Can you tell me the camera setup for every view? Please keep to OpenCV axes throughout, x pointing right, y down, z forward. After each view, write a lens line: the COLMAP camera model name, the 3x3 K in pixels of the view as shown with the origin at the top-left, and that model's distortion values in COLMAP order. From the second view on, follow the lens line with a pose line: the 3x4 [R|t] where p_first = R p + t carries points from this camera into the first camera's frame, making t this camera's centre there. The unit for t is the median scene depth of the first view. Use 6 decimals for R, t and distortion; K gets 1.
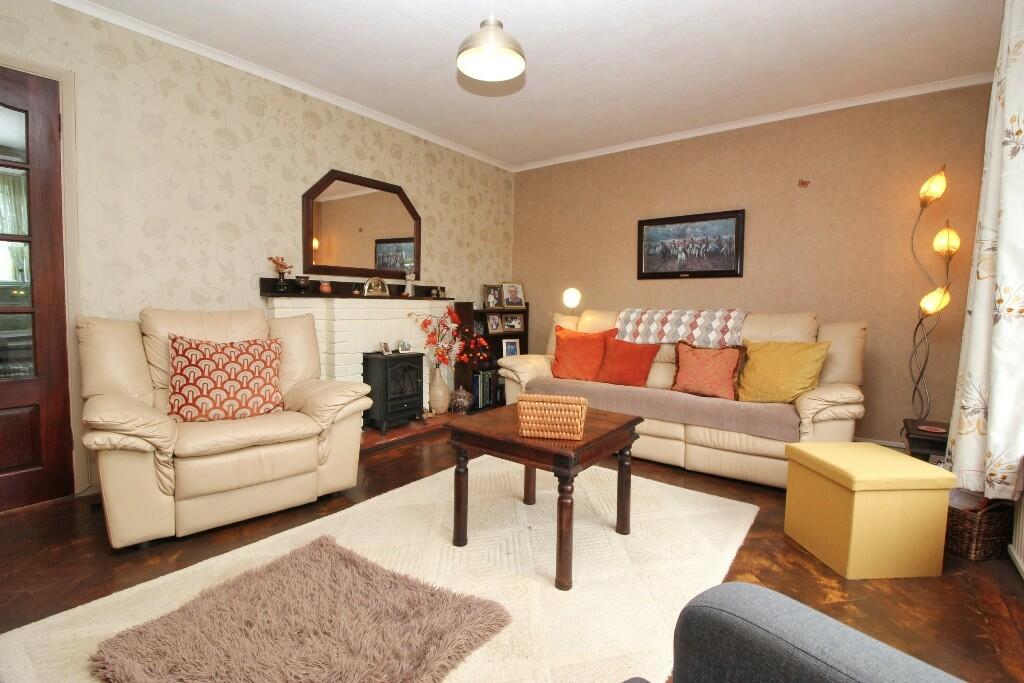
lens RADIAL K [[477.4, 0, 513.9], [0, 477.4, 334.1], [0, 0, 1]] dist [-0.000648, -0.012407]
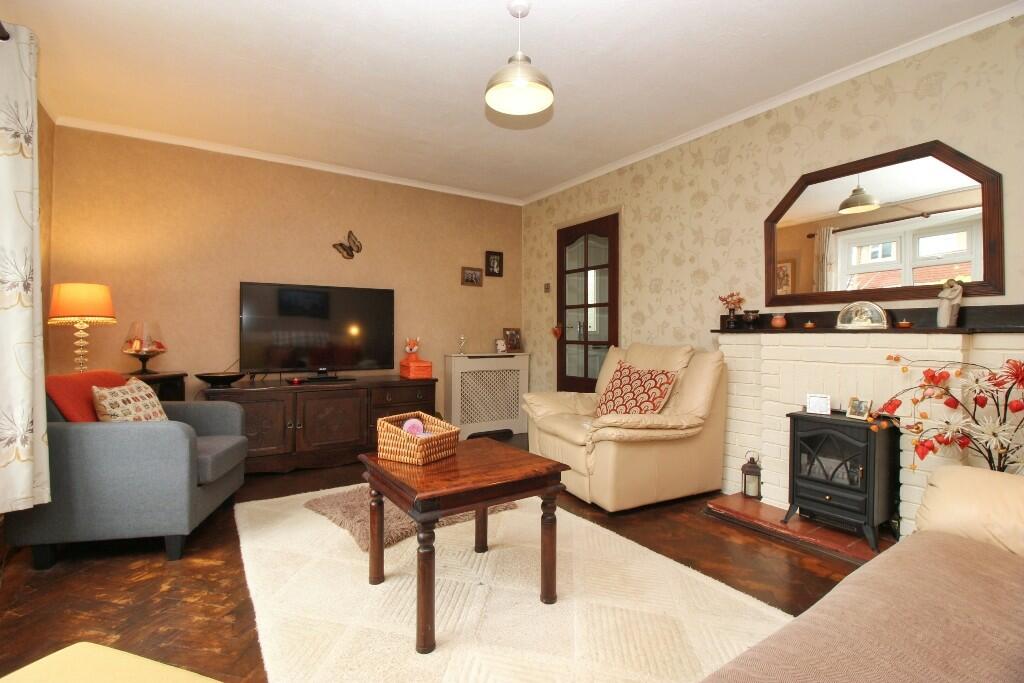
lens RADIAL K [[477.4, 0, 513.9], [0, 477.4, 334.1], [0, 0, 1]] dist [-0.000648, -0.012407]
pose [[-0.335707, -0.018702, -0.941781, 0.570435], [-0.070742, 0.997480, 0.005408, -0.047789], [0.939306, 0.068438, -0.336184, 0.873396]]
